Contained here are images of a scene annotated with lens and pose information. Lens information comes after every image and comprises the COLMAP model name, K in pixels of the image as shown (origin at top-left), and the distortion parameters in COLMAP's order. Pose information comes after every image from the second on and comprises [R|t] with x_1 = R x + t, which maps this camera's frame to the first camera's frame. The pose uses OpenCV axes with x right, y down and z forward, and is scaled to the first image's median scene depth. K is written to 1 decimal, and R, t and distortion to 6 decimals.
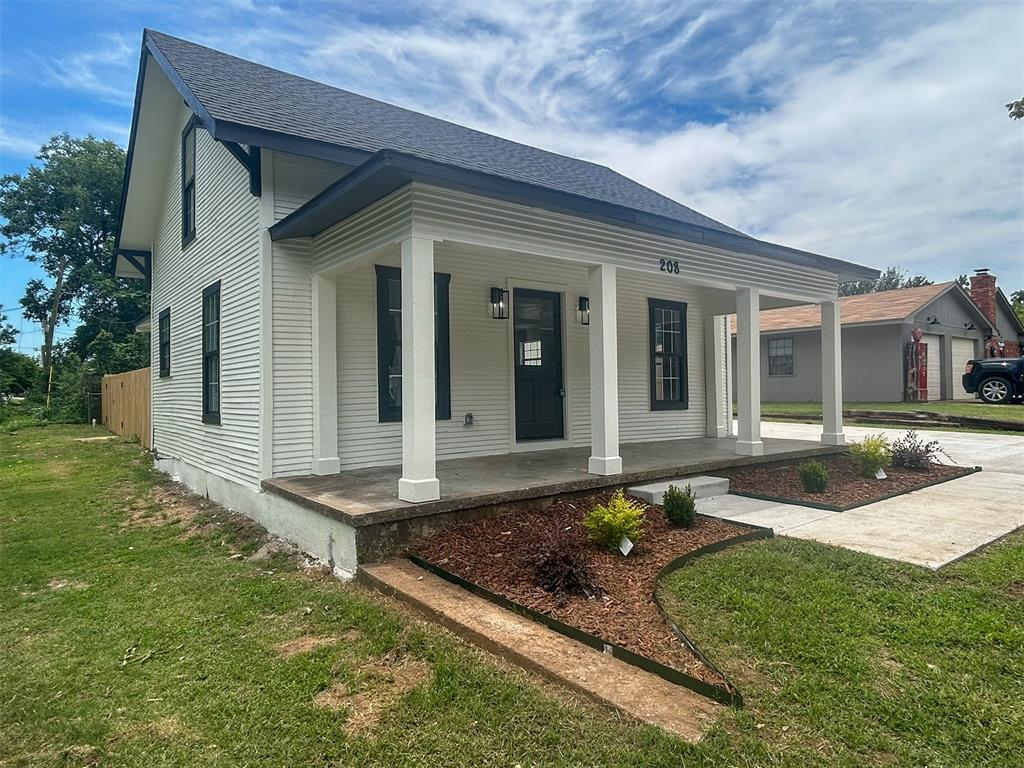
lens RADIAL K [[636.3, 0, 520.4], [0, 636.3, 382.8], [0, 0, 1]] dist [0.005693, -0.001949]
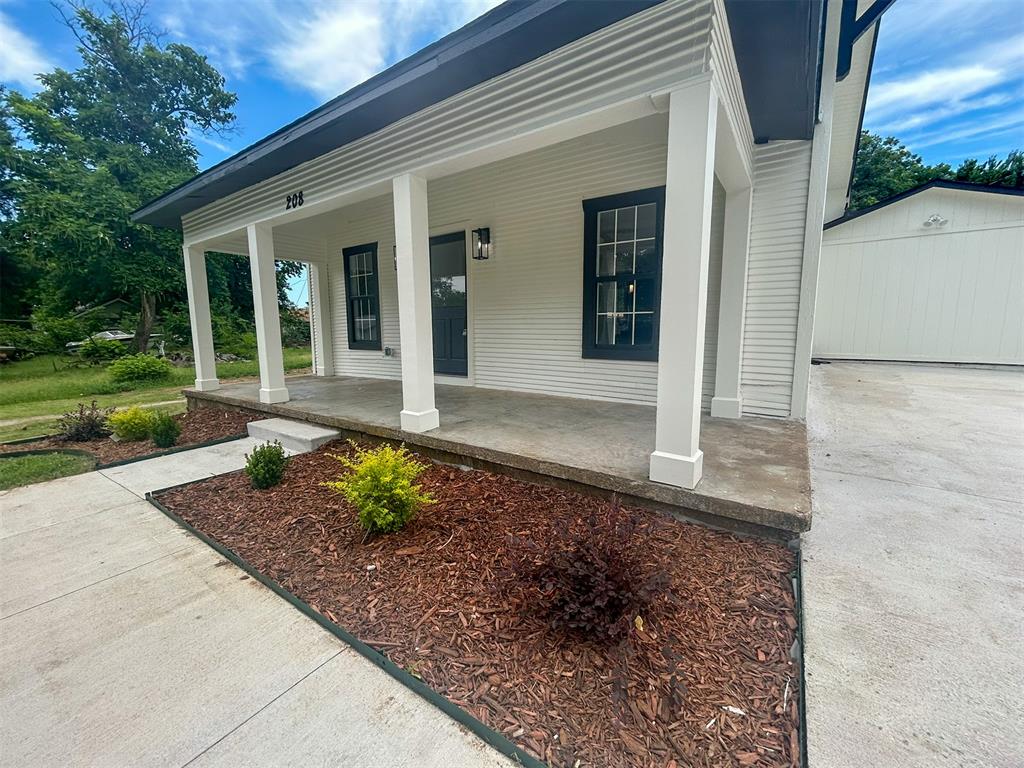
lens RADIAL K [[419.0, 0, 512.0], [0, 419.0, 384.0], [0, 0, 1]] dist [-0.000301, -0.000073]
pose [[0.289752, 0.141175, -0.946633, 0.783269], [0.019557, 0.987982, 0.153328, -0.004255], [0.956902, -0.062941, 0.283508, 0.922989]]
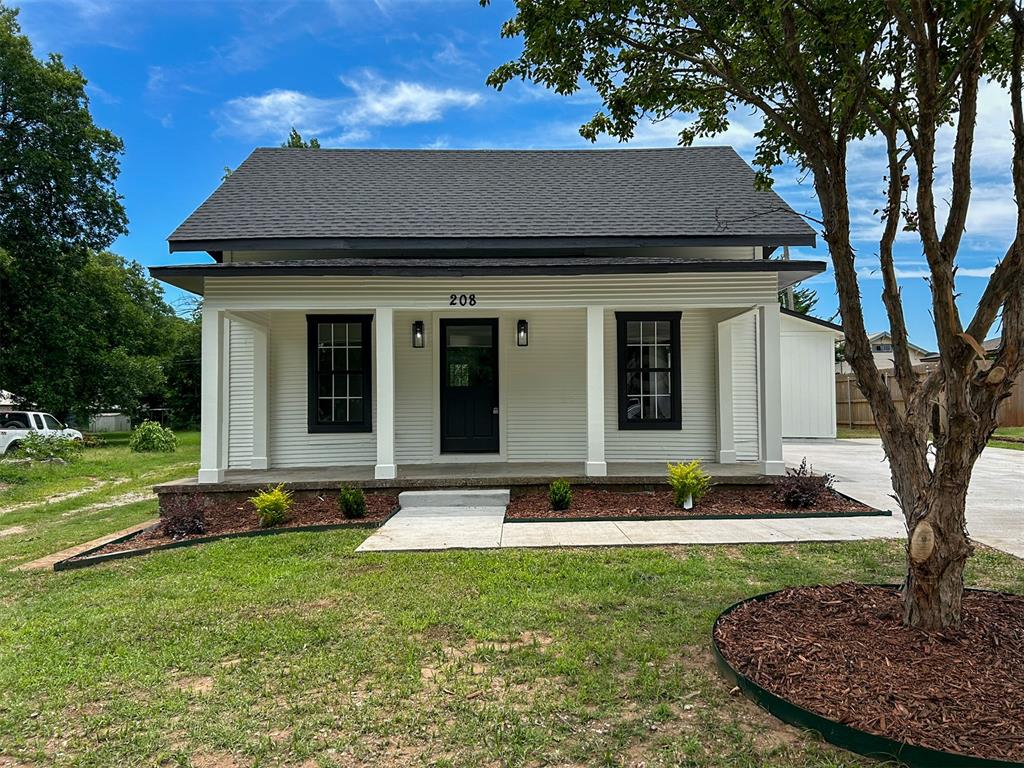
lens RADIAL K [[795.9, 0, 518.3], [0, 795.9, 363.6], [0, 0, 1]] dist [0.078837, -0.001891]
pose [[0.796720, -0.031030, -0.603552, 0.966385], [0.007667, 0.999120, -0.041245, -0.008552], [0.604300, 0.028233, 0.796256, -0.055621]]
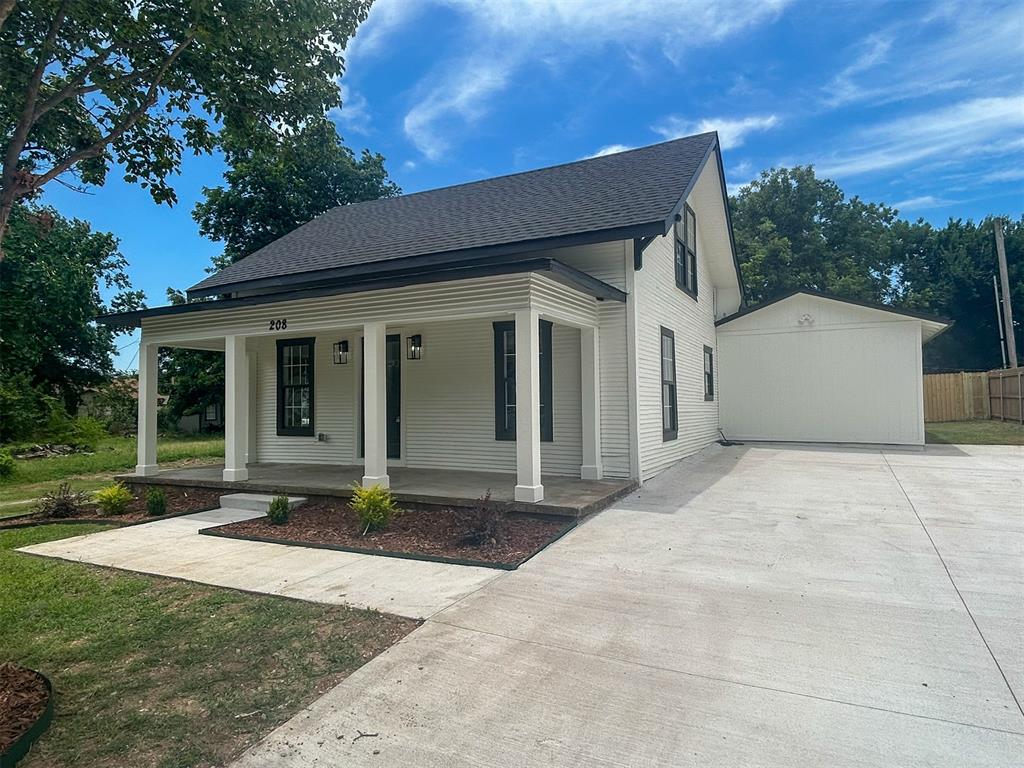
lens RADIAL K [[636.3, 0, 520.4], [0, 636.3, 382.8], [0, 0, 1]] dist [0.005693, -0.001949]
pose [[0.414316, -0.016921, -0.909976, 1.306603], [0.019636, 0.999761, -0.009650, -0.038579], [0.909921, -0.013870, 0.414549, 0.756151]]
